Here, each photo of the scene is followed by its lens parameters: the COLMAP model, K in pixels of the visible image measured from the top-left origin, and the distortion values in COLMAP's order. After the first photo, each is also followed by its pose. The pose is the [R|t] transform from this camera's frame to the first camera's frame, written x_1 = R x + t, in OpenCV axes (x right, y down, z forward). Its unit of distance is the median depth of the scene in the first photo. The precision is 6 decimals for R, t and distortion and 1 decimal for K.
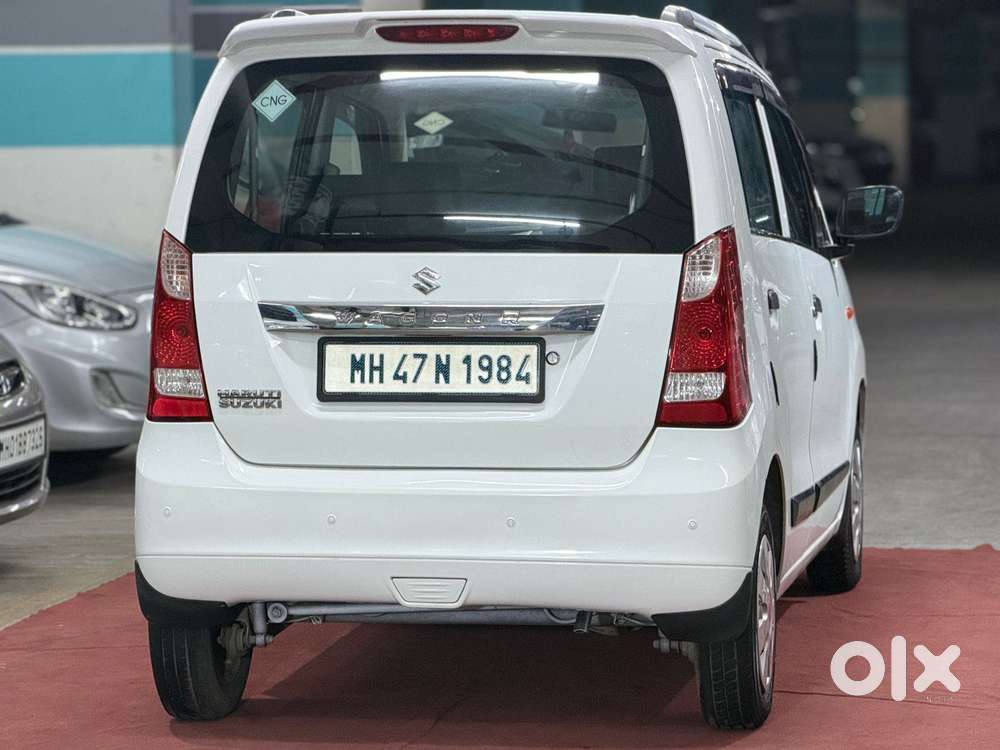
lens RADIAL K [[3701.8, 0, 500.0], [0, 3701.8, 375.0], [0, 0, 1]] dist [-0.004533, 3.562024]
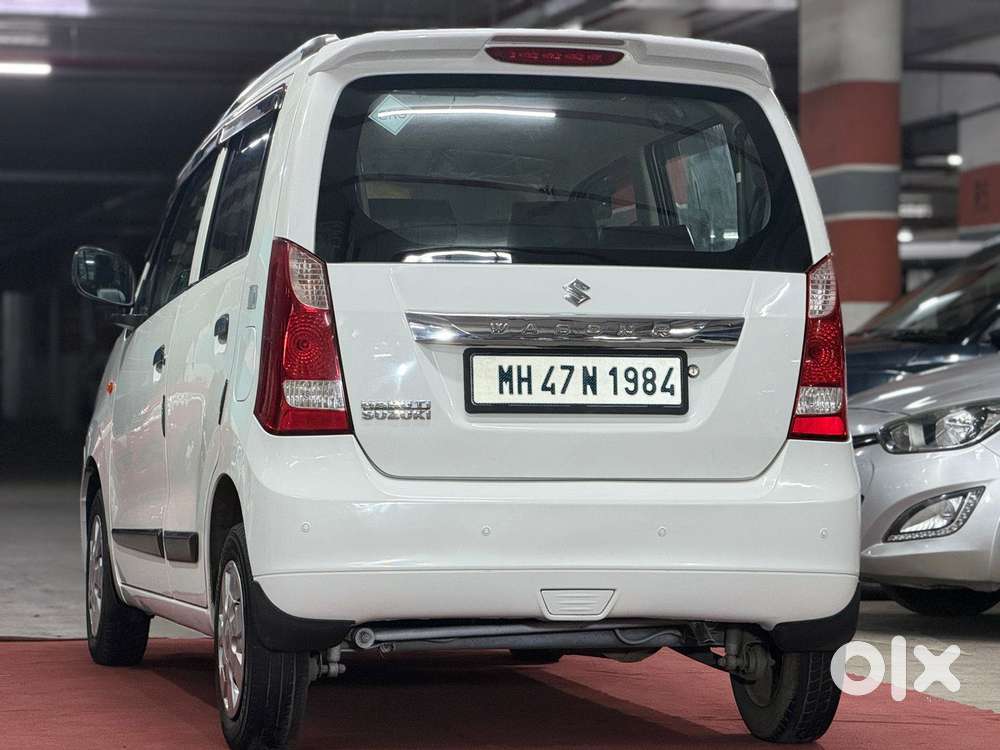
lens RADIAL K [[3533.7, 0, 500.0], [0, 3533.7, 375.0], [0, 0, 1]] dist [0.082604, 1.304743]
pose [[0.911766, 0.018644, 0.410287, -0.430960], [0.014674, 0.996853, -0.077908, 0.071178], [-0.410448, 0.077054, 0.908623, 0.135840]]
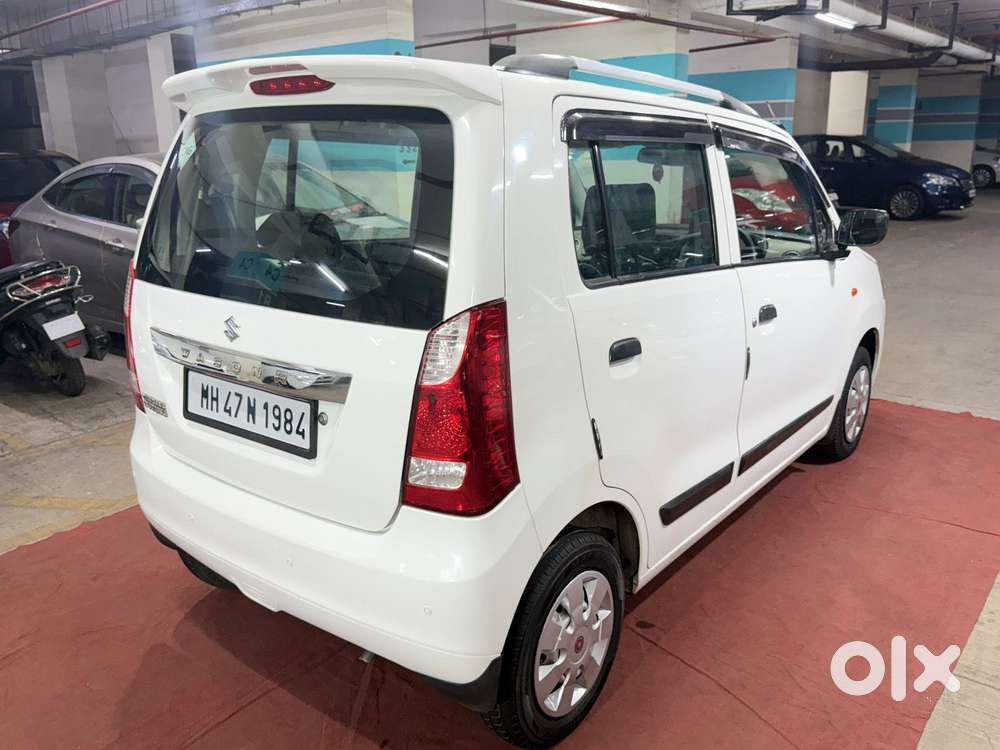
lens RADIAL K [[834.1, 0, 500.0], [0, 834.1, 375.0], [0, 0, 1]] dist [0.149421, -0.207578]
pose [[0.881302, 0.125241, -0.455655, 0.159380], [-0.032681, 0.978085, 0.205626, -0.064727], [0.471422, -0.166328, 0.866081, 0.819605]]
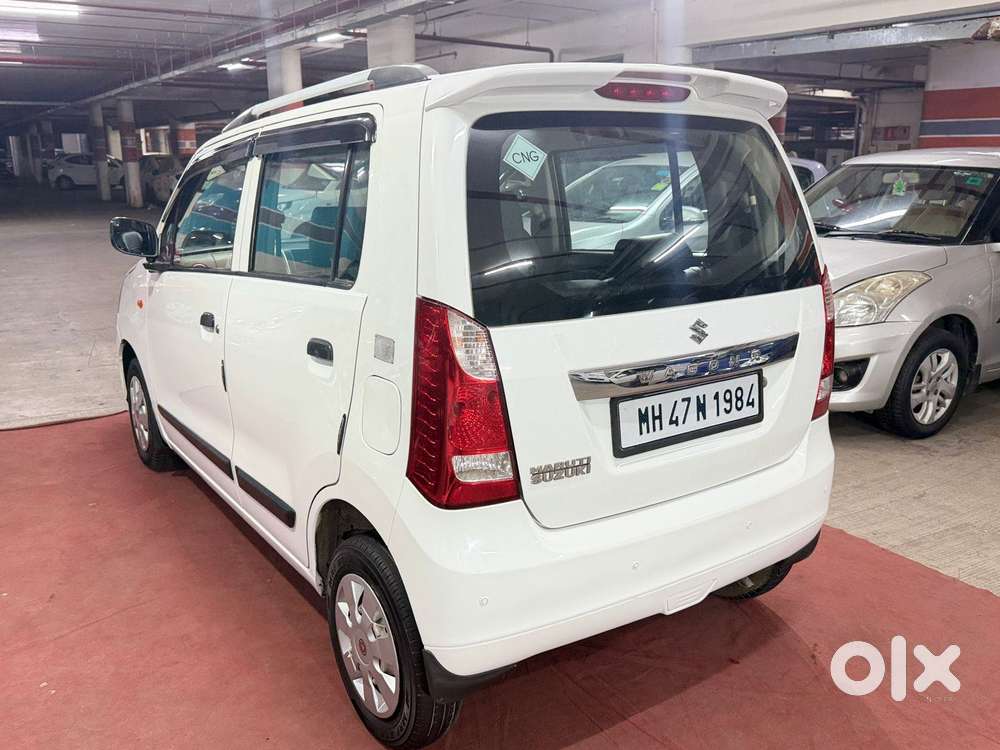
lens RADIAL K [[834.1, 0, 500.0], [0, 834.1, 375.0], [0, 0, 1]] dist [0.149421, -0.207578]
pose [[0.703559, -0.167505, 0.690614, -0.229948], [0.045796, 0.980490, 0.191159, -0.062051], [-0.709160, -0.102864, 0.697504, 0.865176]]
